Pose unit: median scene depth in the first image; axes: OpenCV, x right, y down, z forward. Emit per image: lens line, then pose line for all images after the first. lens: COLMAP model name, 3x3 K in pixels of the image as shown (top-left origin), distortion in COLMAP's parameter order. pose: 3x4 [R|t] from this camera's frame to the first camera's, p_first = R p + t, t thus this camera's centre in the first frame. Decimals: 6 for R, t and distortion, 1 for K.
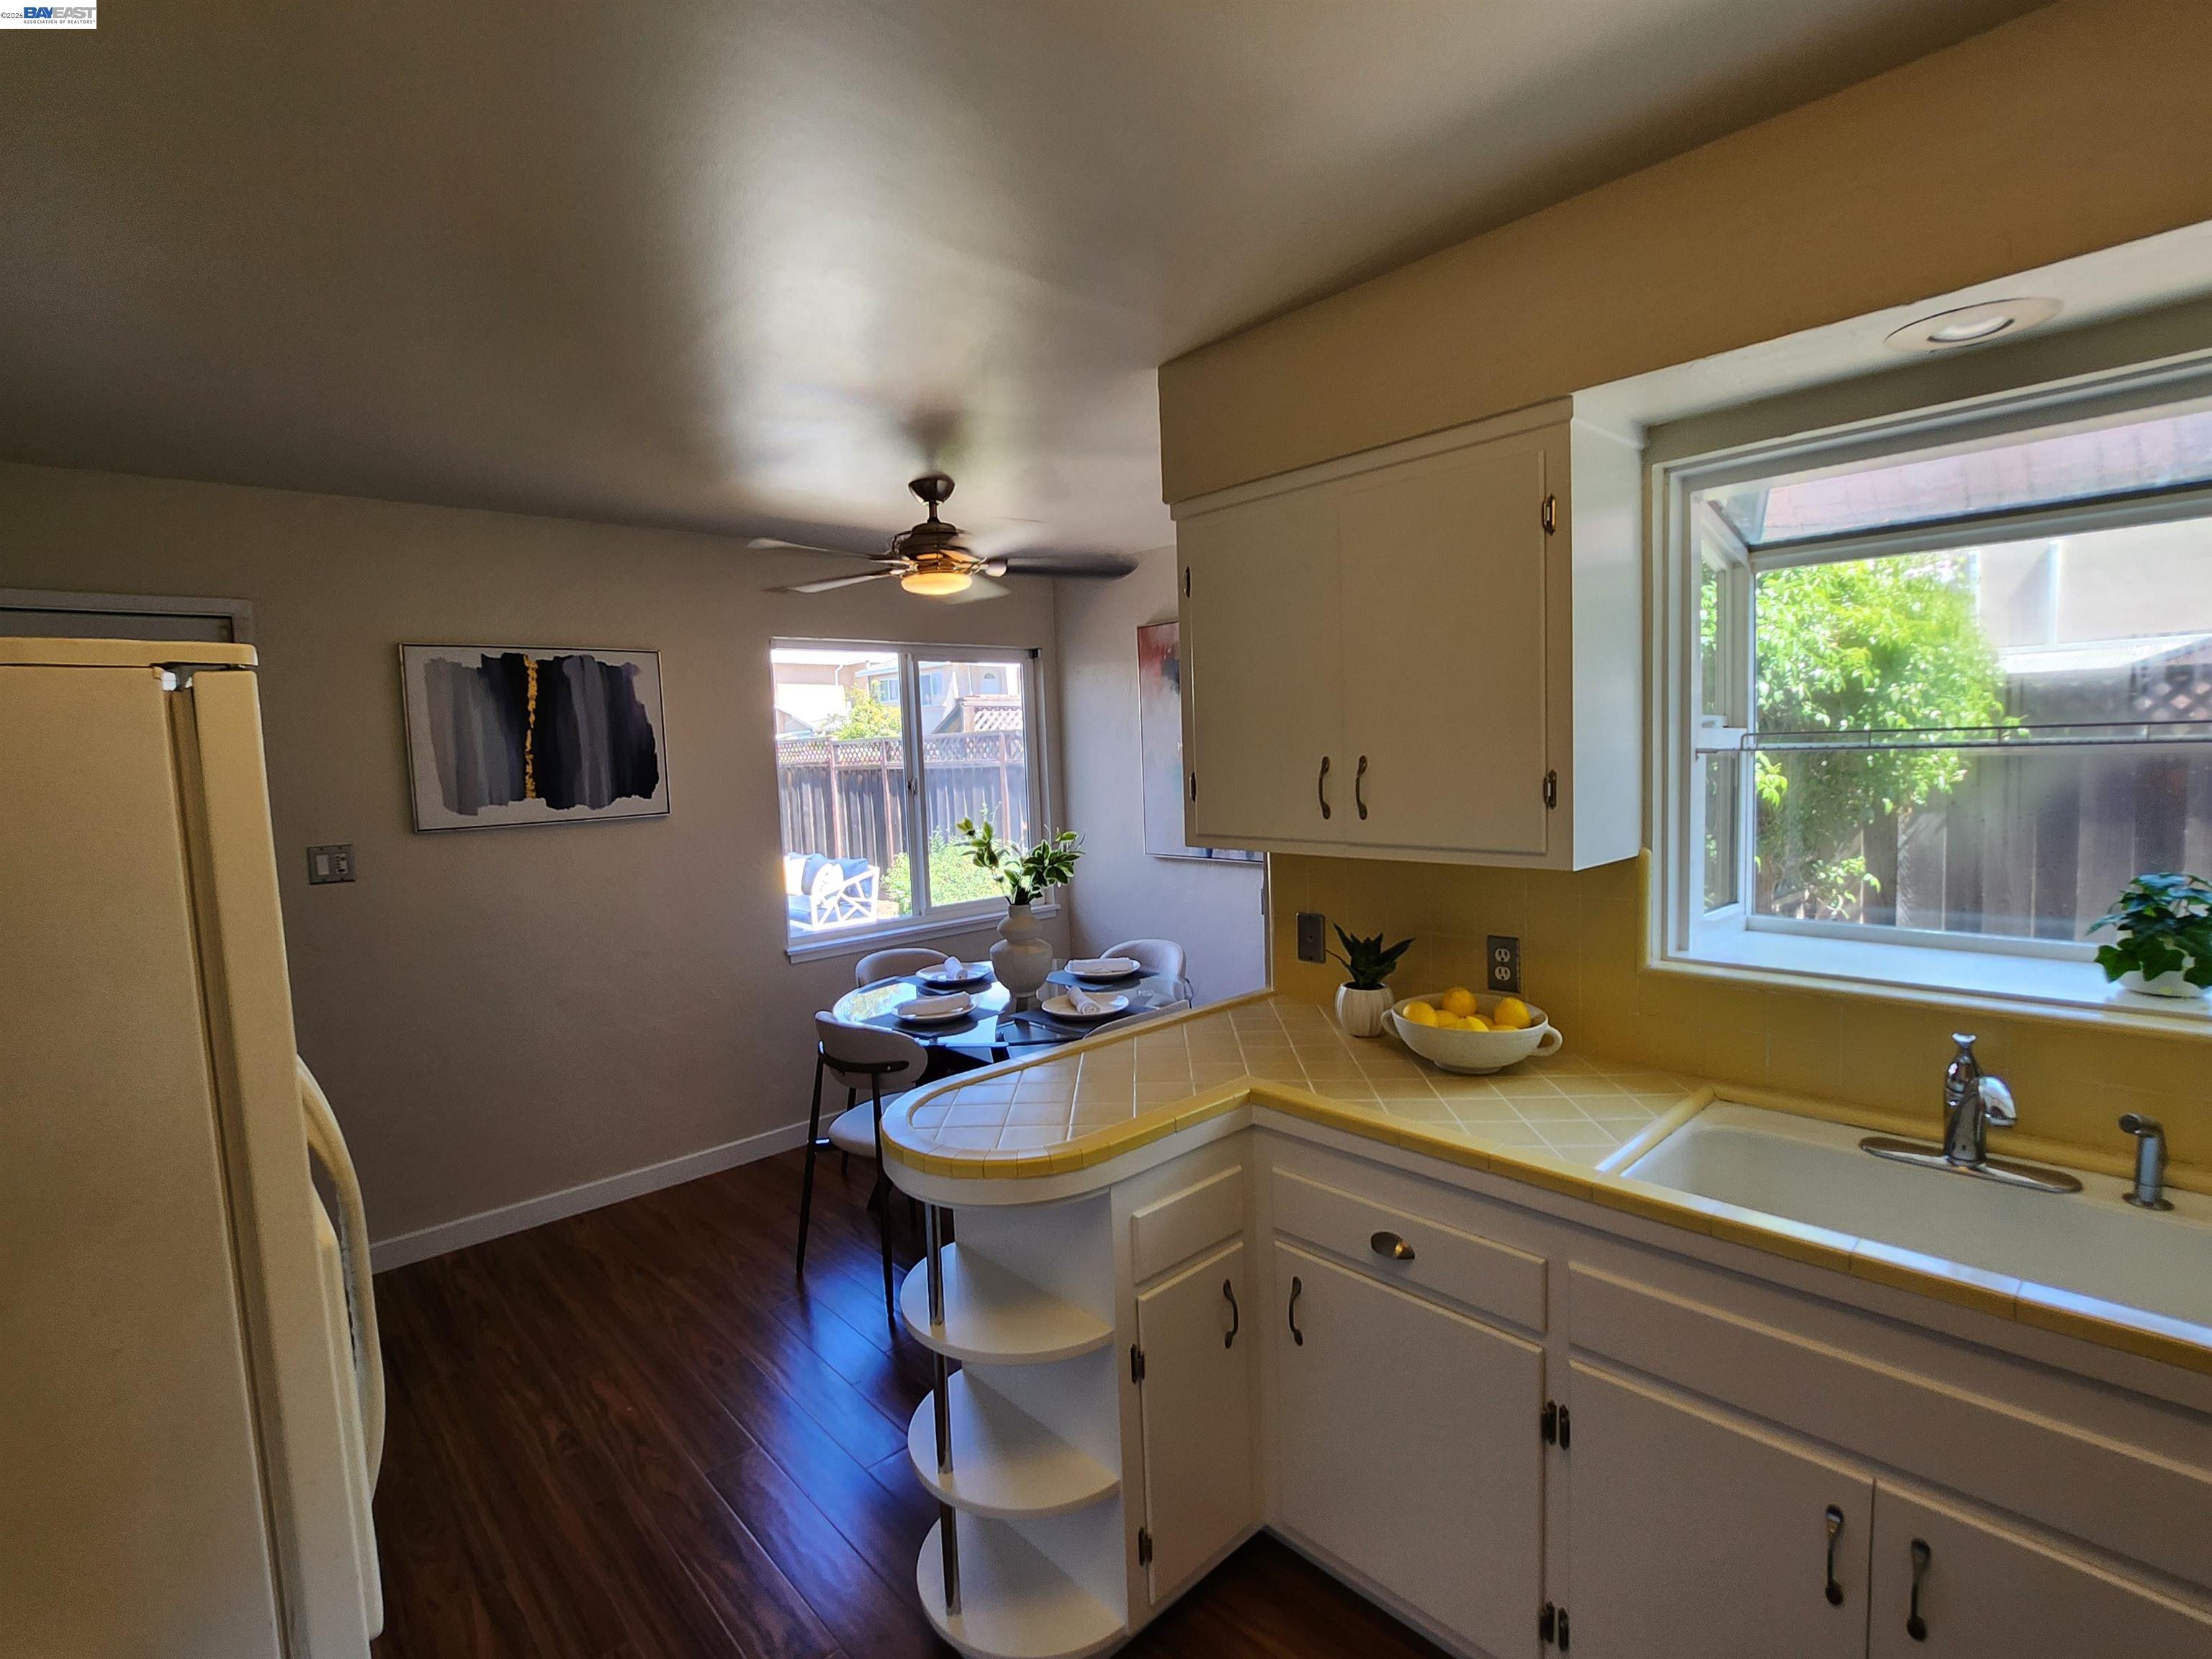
lens RADIAL K [[1044.0, 0, 1111.5], [0, 1044.0, 833.8], [0, 0, 1]] dist [-0.020058, -0.002328]
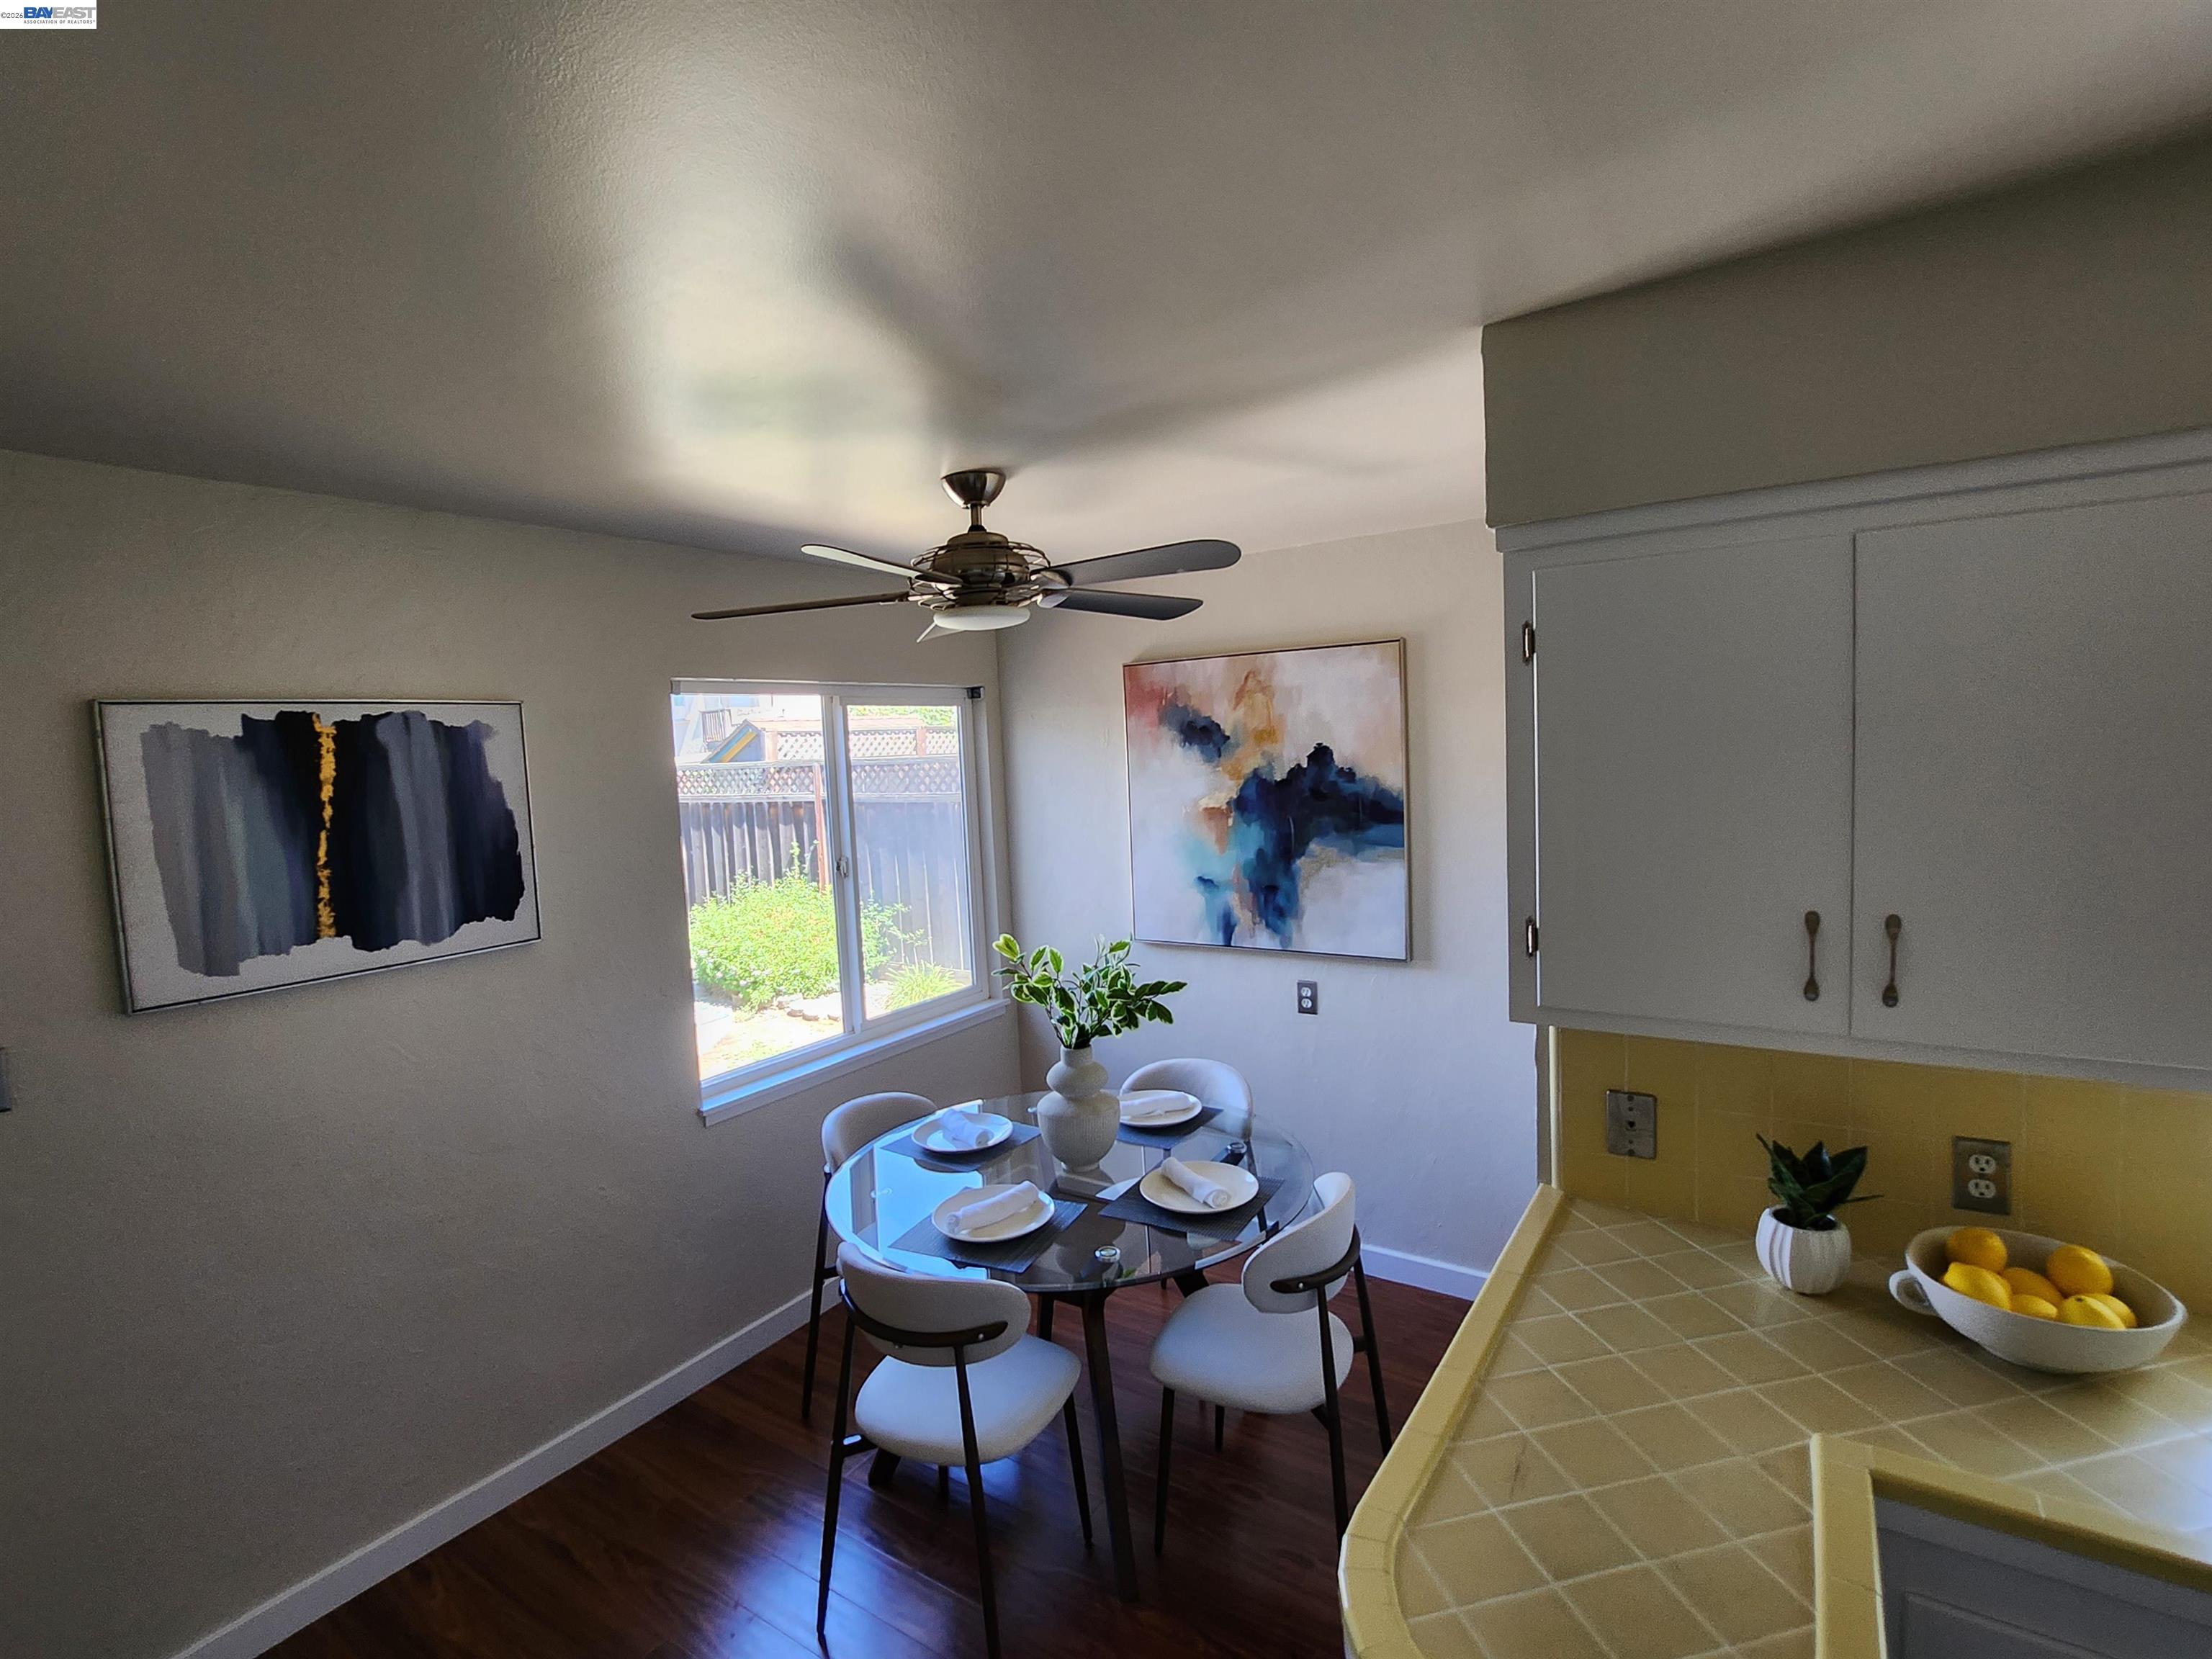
lens RADIAL K [[1044.0, 0, 1102.6], [0, 1044.0, 822.3], [0, 0, 1]] dist [-0.020058, -0.002328]
pose [[0.972388, -0.024117, 0.232122, -0.241779], [0.028768, 0.999447, -0.016671, -0.080691], [-0.231592, 0.022888, 0.972544, 0.271937]]
